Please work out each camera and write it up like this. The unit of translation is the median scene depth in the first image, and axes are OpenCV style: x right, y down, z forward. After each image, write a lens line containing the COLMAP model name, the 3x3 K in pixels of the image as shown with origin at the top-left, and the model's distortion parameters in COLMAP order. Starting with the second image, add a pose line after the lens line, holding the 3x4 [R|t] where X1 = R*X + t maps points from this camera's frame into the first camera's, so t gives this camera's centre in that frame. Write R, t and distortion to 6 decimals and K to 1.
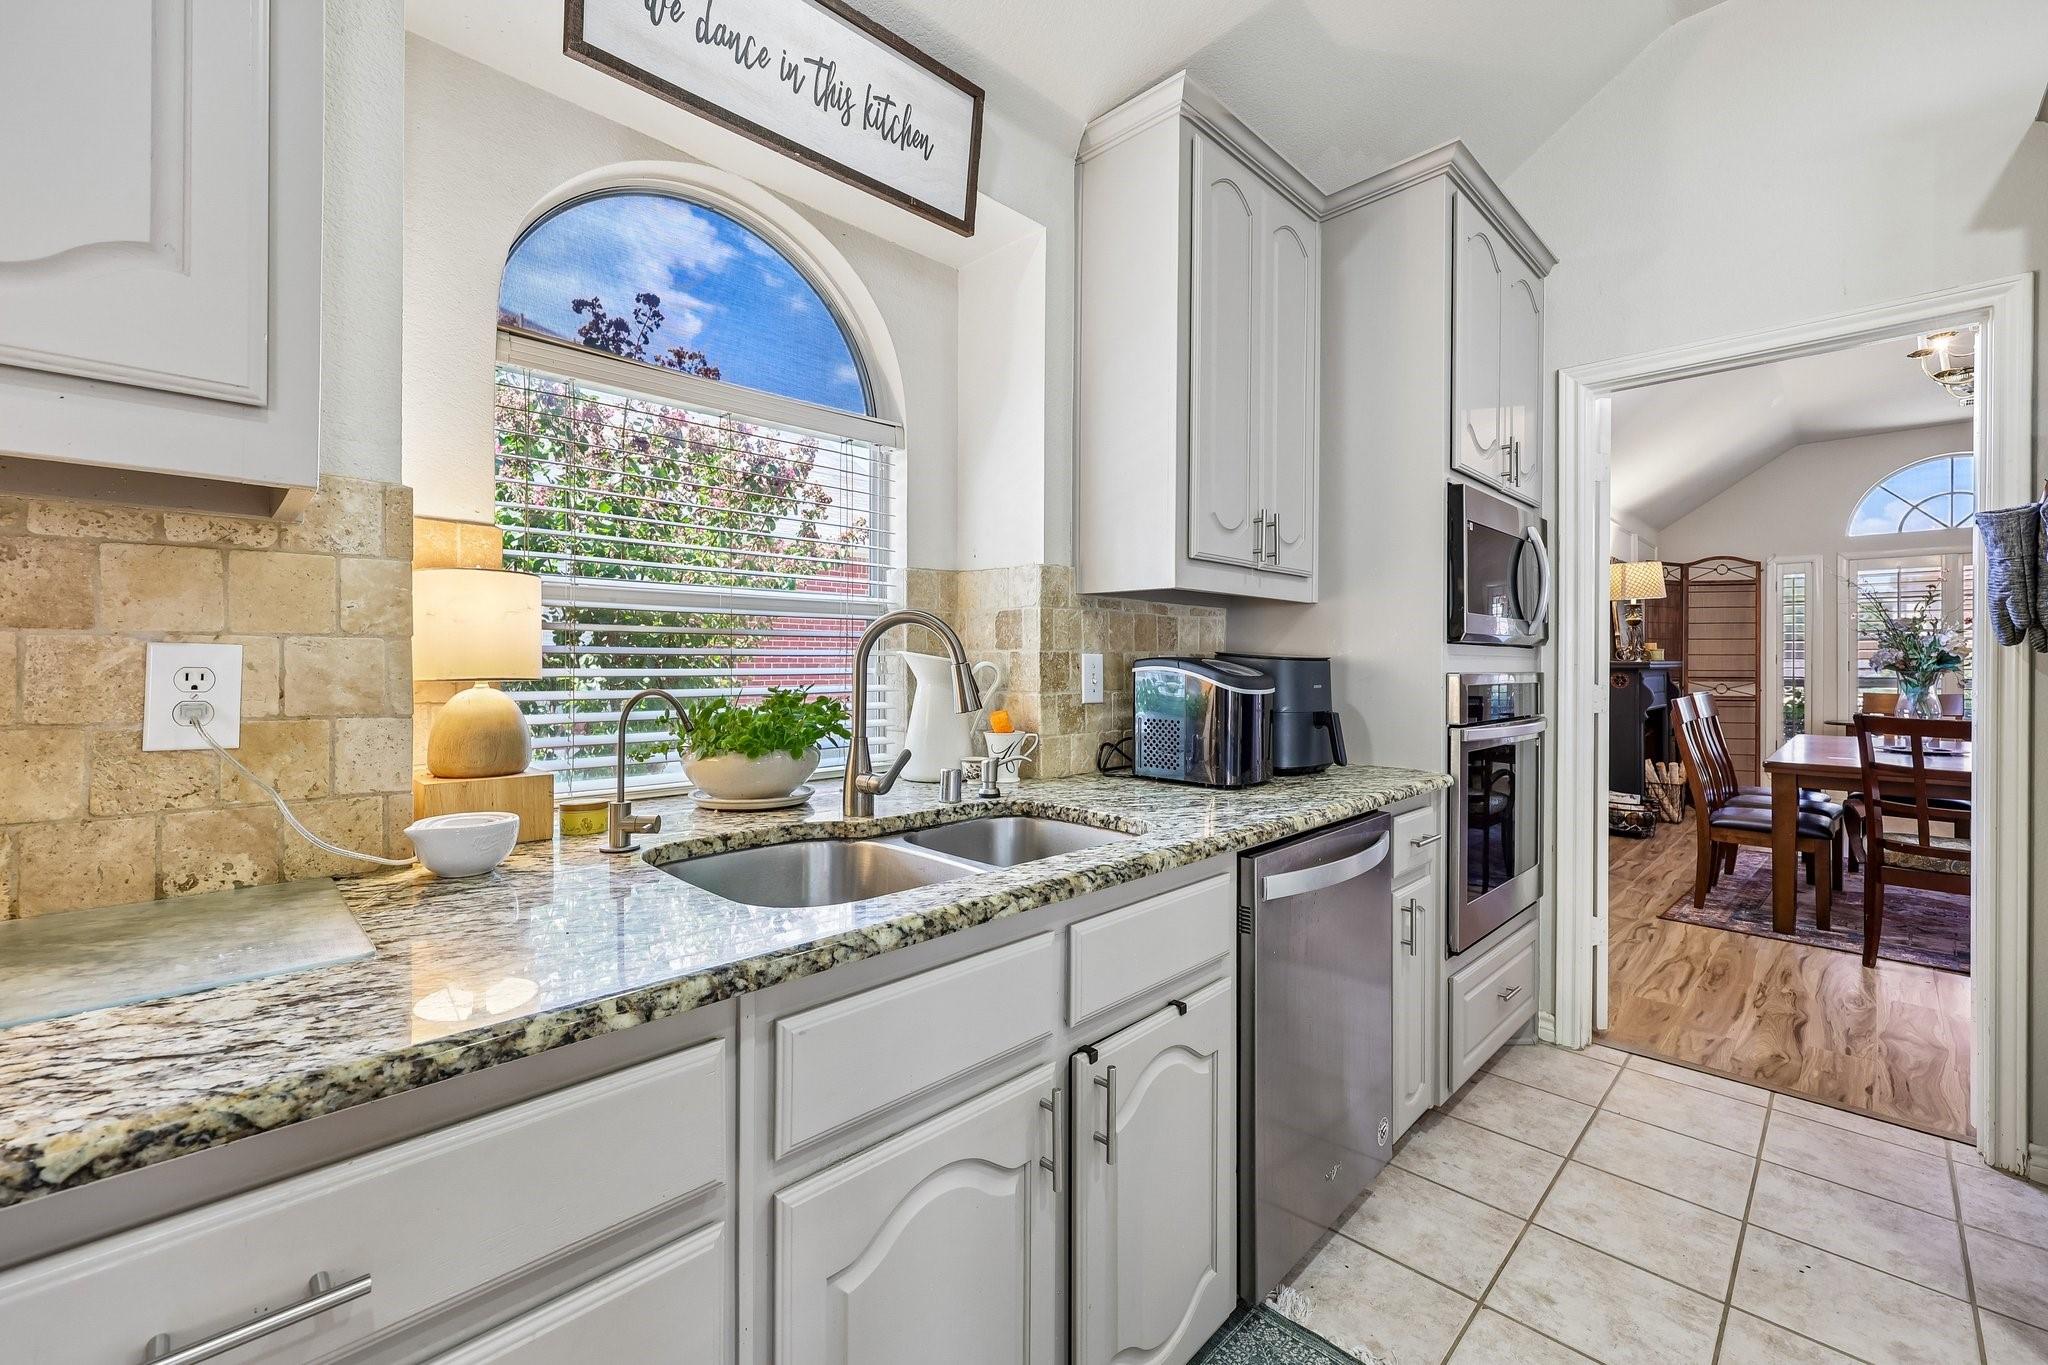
lens RADIAL K [[839.8, 0, 1006.7], [0, 839.8, 681.9], [0, 0, 1]] dist [0.002350, 0.000145]
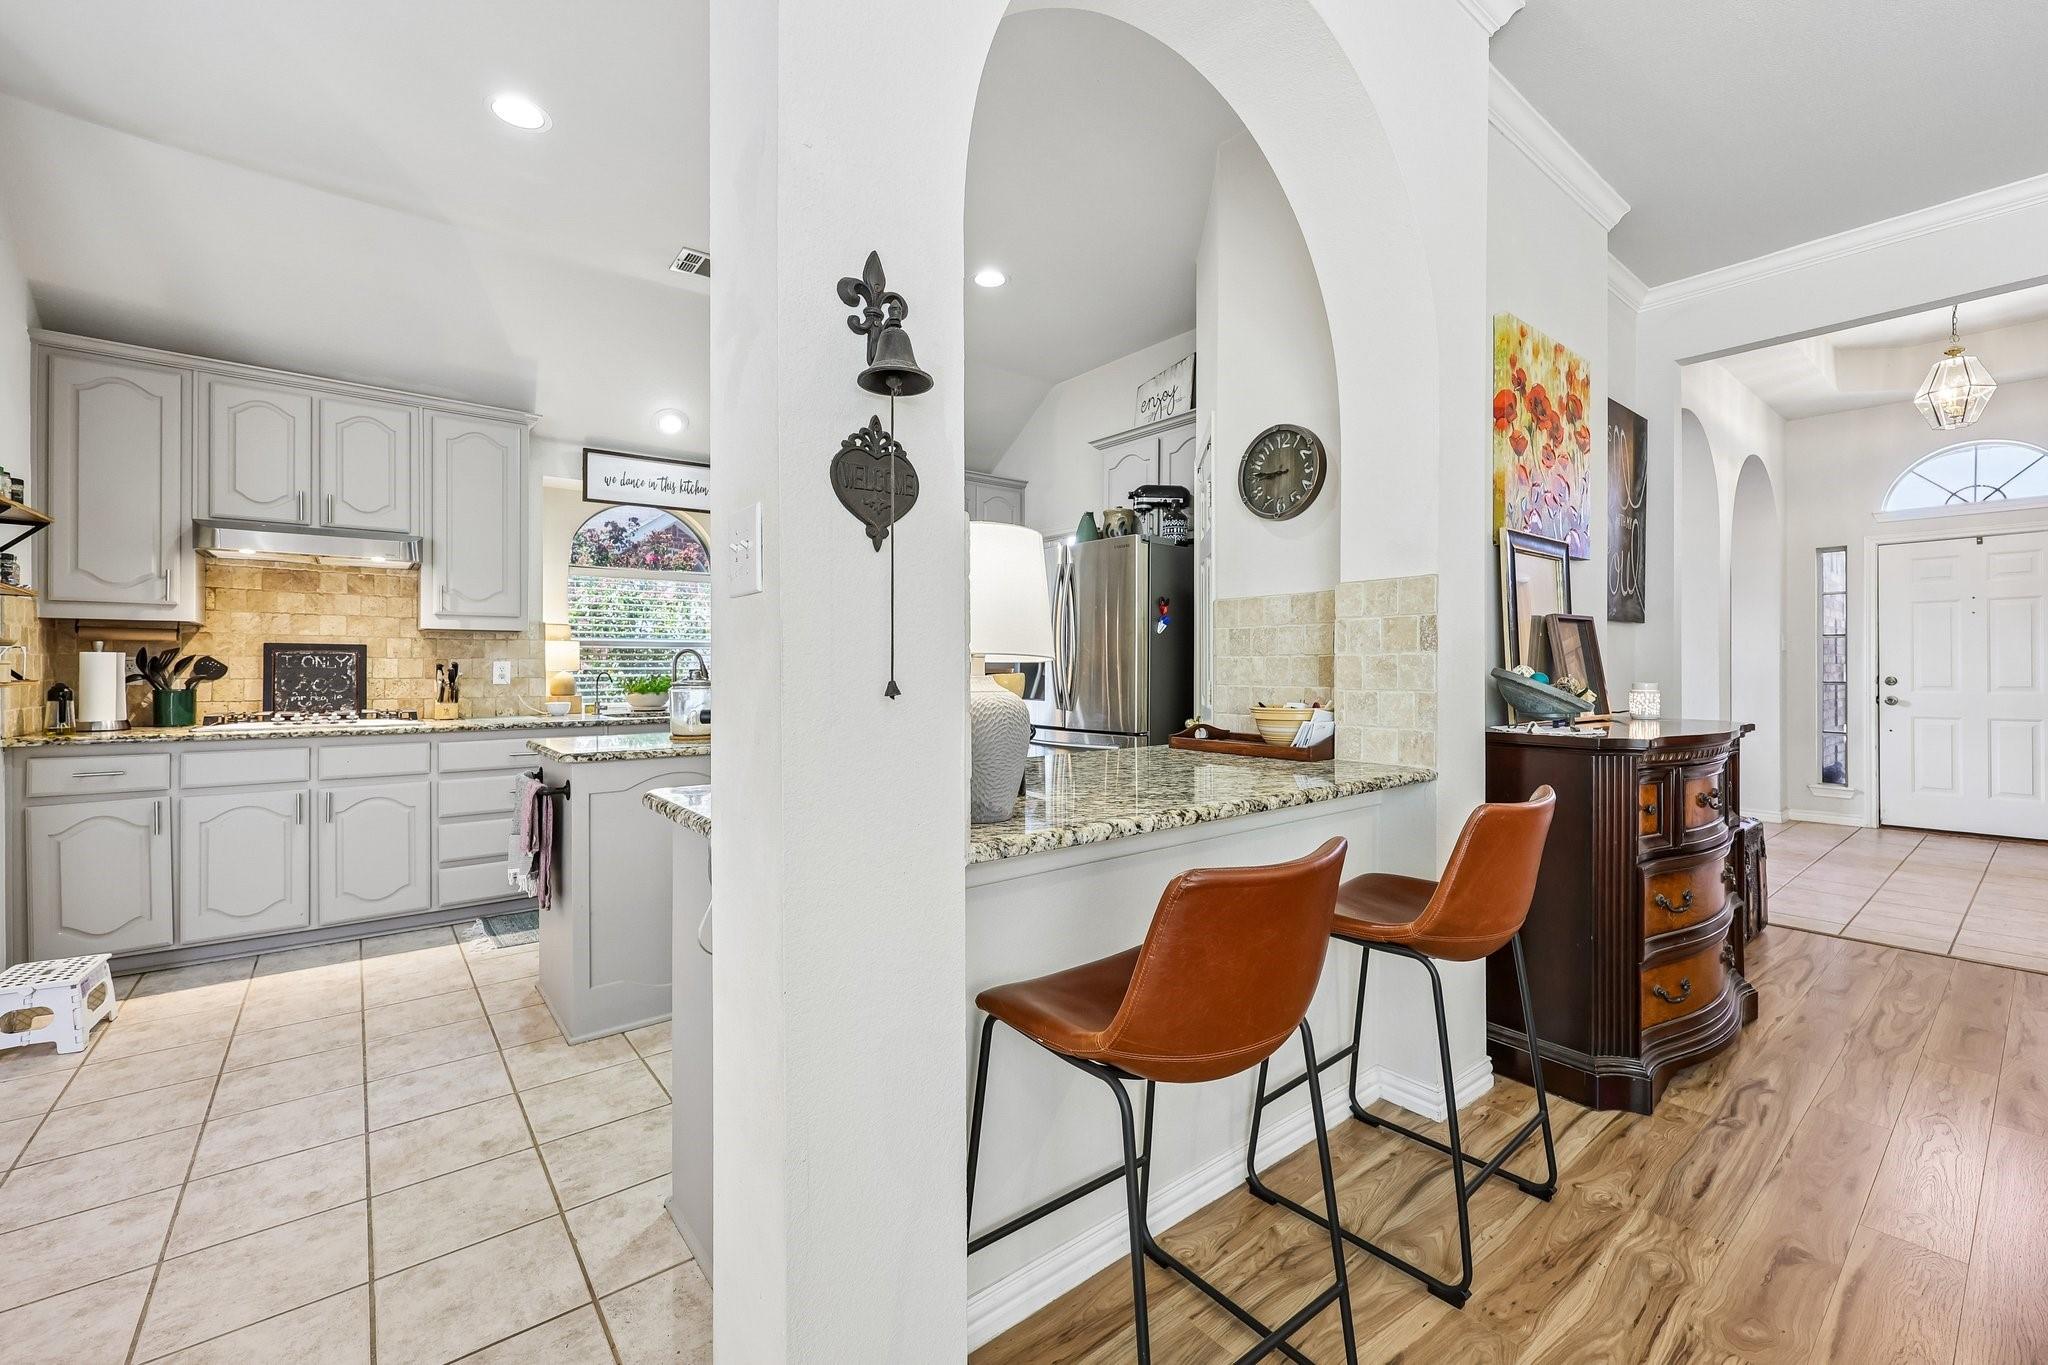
lens RADIAL K [[839.8, 0, 1028.1], [0, 839.8, 672.5], [0, 0, 1]] dist [0.002350, 0.000145]
pose [[0.994822, -0.005911, -0.101462, 1.852162], [0.006309, 0.999974, 0.003605, 0.013070], [0.101438, -0.004226, 0.994833, -2.567247]]
